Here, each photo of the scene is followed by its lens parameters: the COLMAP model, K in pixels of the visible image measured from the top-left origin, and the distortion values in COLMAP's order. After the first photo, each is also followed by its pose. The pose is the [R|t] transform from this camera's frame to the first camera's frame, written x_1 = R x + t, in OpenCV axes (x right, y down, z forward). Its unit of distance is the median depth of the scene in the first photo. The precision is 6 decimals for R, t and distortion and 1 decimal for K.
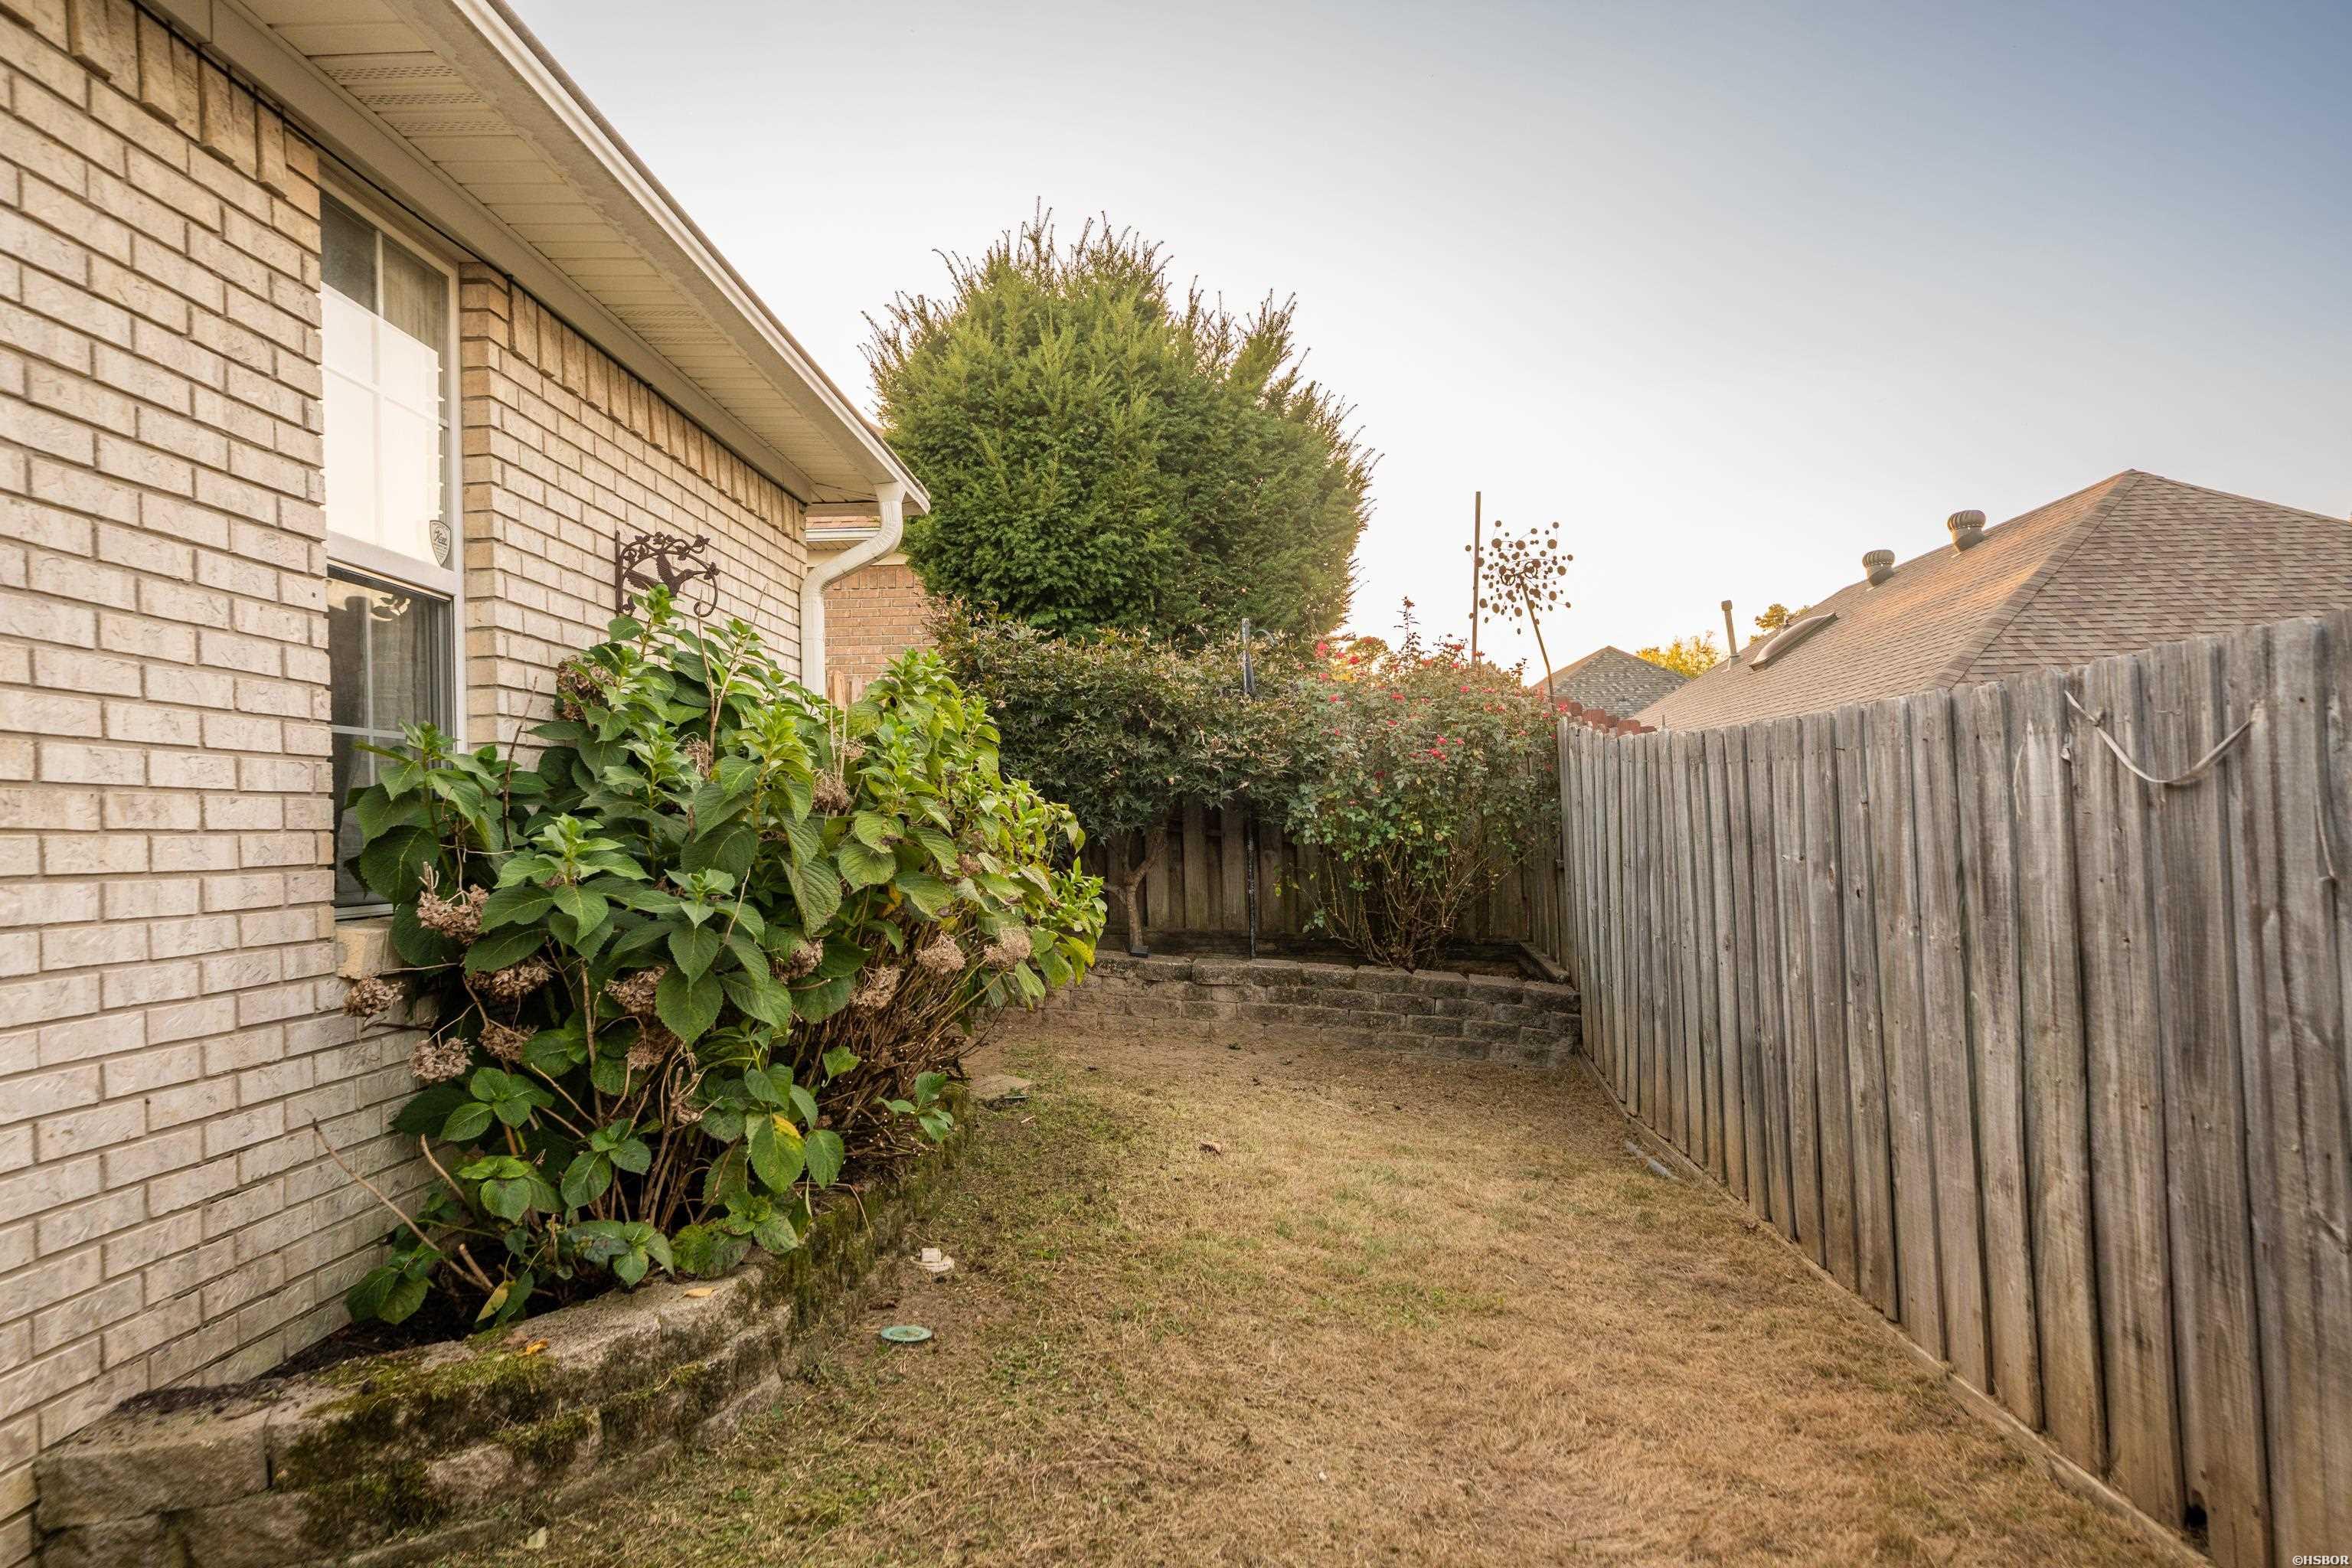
lens RADIAL K [[1366.8, 0, 1172.4], [0, 1366.8, 818.4], [0, 0, 1]] dist [0.000701, 0.000083]
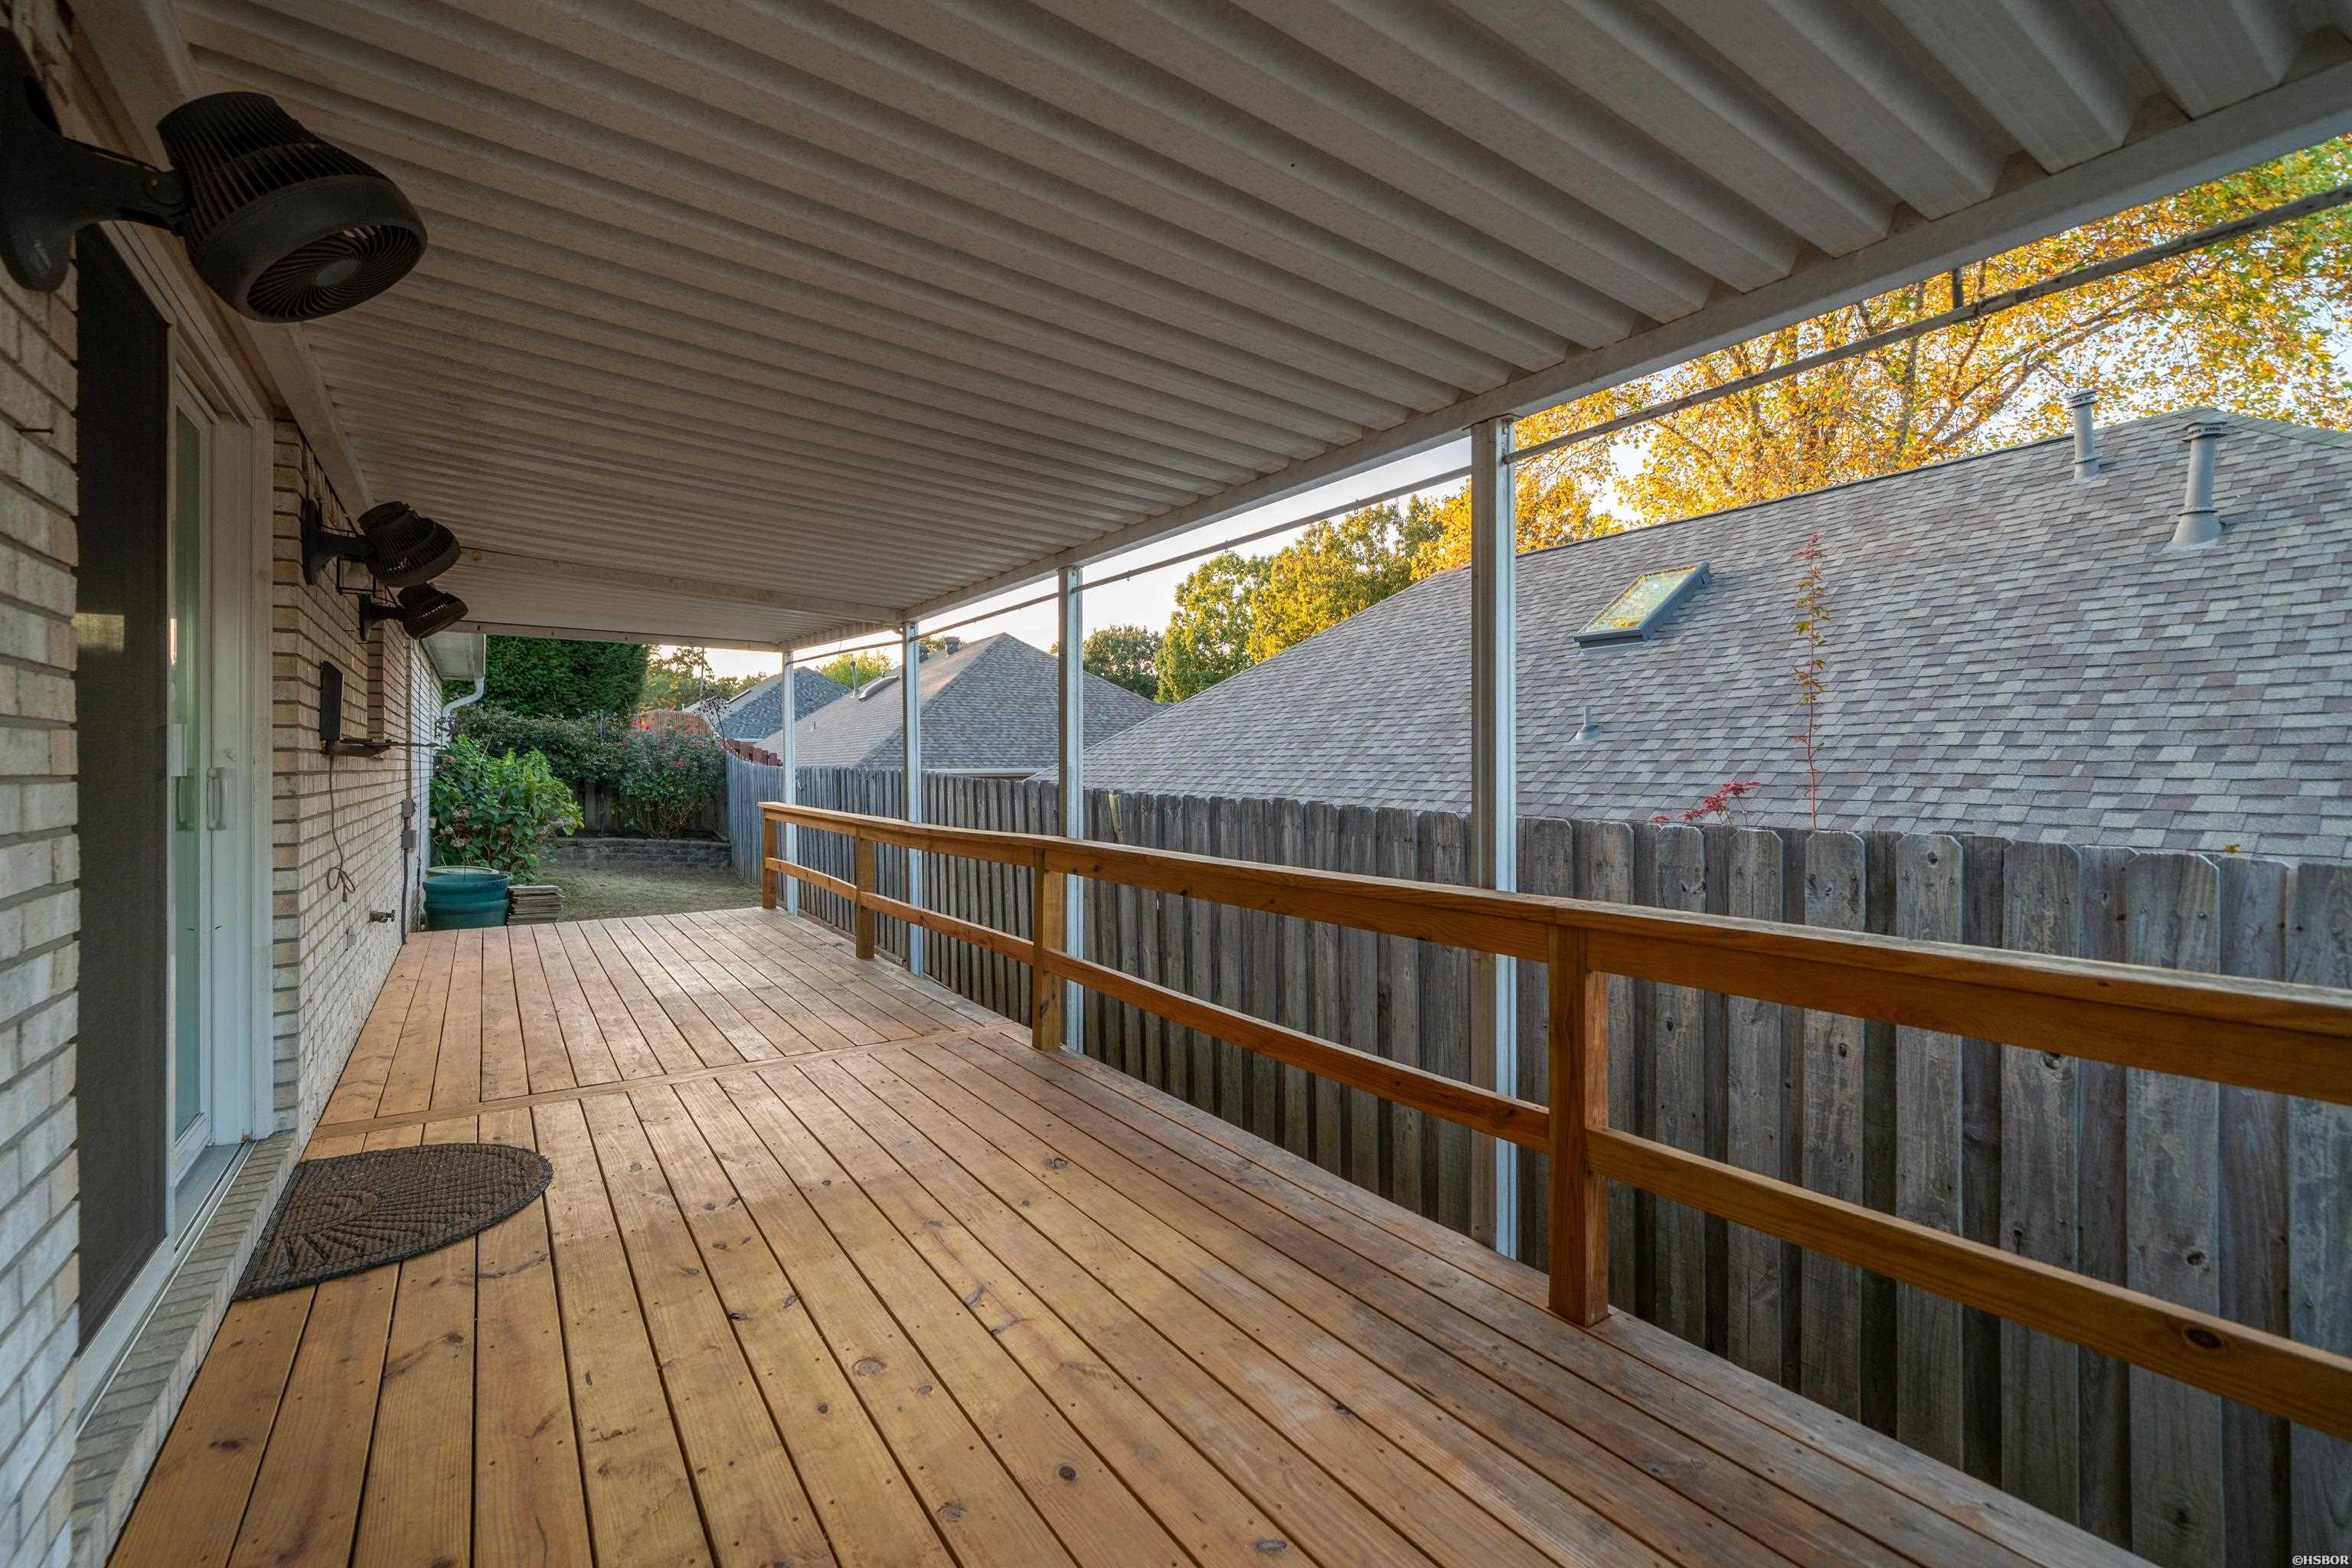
lens RADIAL K [[1010.5, 0, 1182.3], [0, 1010.5, 748.7], [0, 0, 1]] dist [0.000901, 0.000001]
pose [[0.798822, 0.021094, 0.601197, -0.237326], [-0.012363, 0.999750, -0.018651, -0.050345], [-0.601440, 0.007466, 0.798883, -1.316138]]
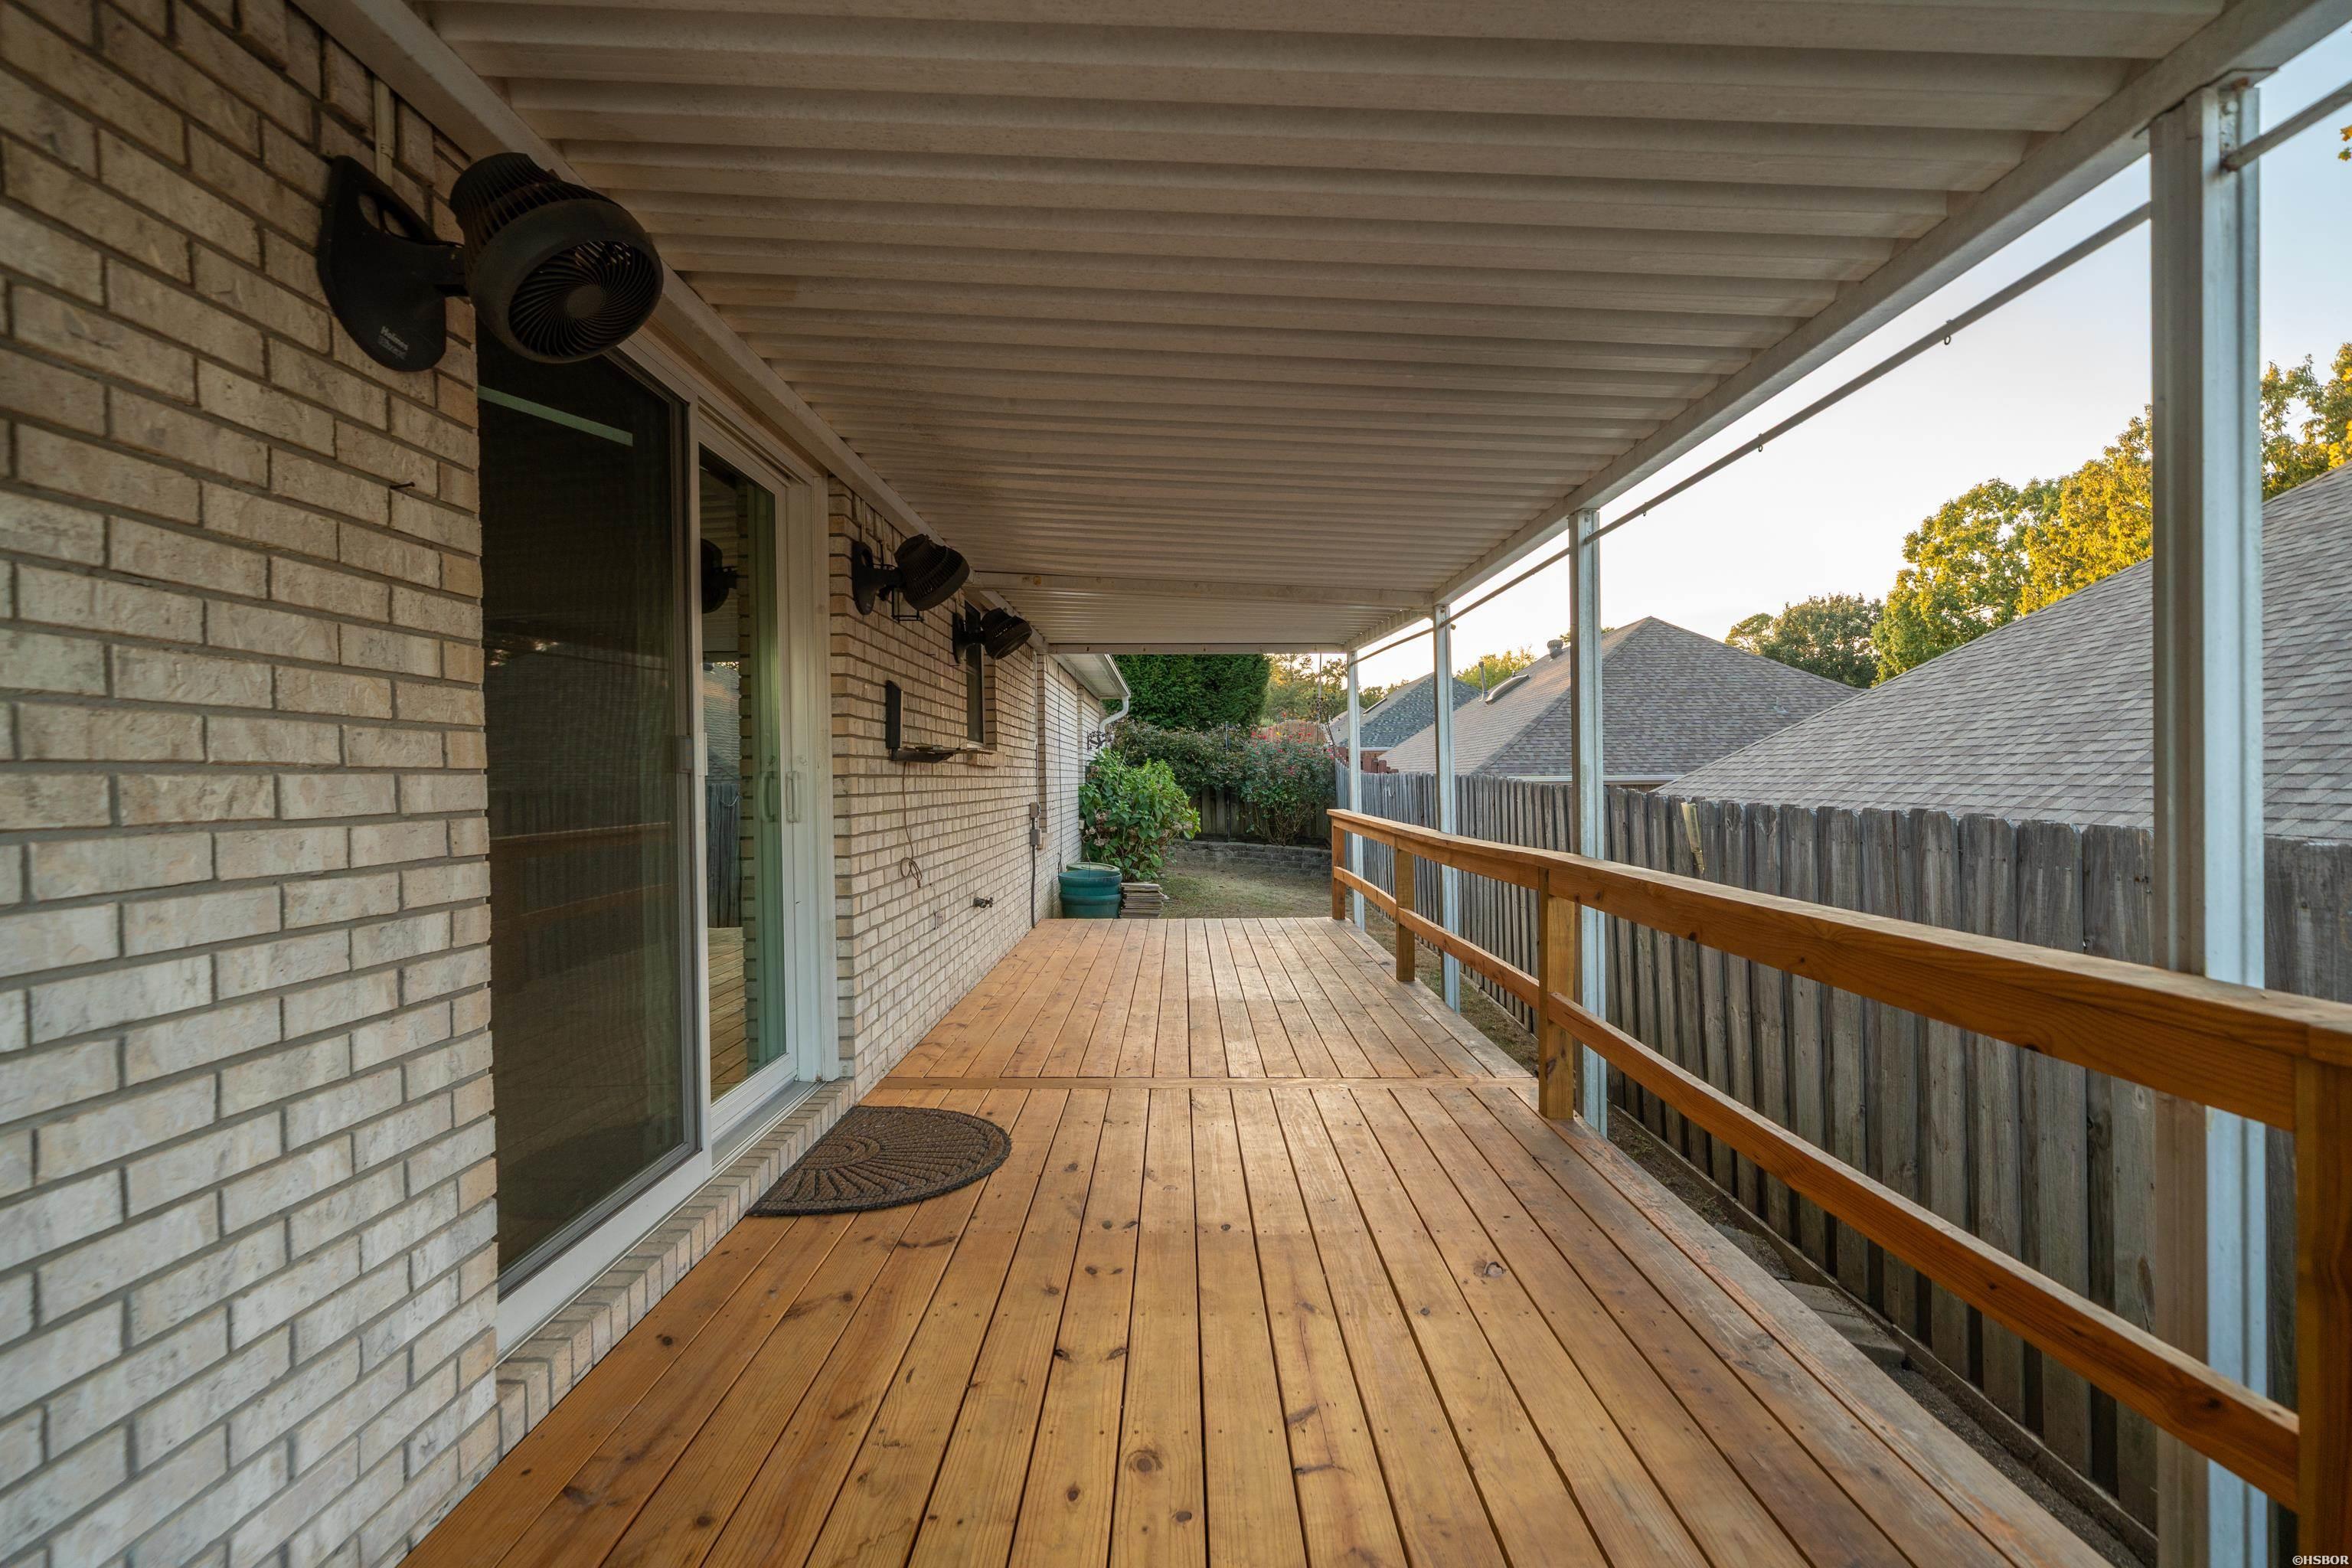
lens RADIAL K [[1082.9, 0, 1183.1], [0, 1082.9, 782.6], [0, 0, 1]] dist [-0.001542, 0.000661]
pose [[0.999096, 0.004501, 0.042275, -0.137460], [-0.004969, 0.999927, 0.010977, -0.046714], [-0.042222, -0.011177, 0.999046, -1.293134]]
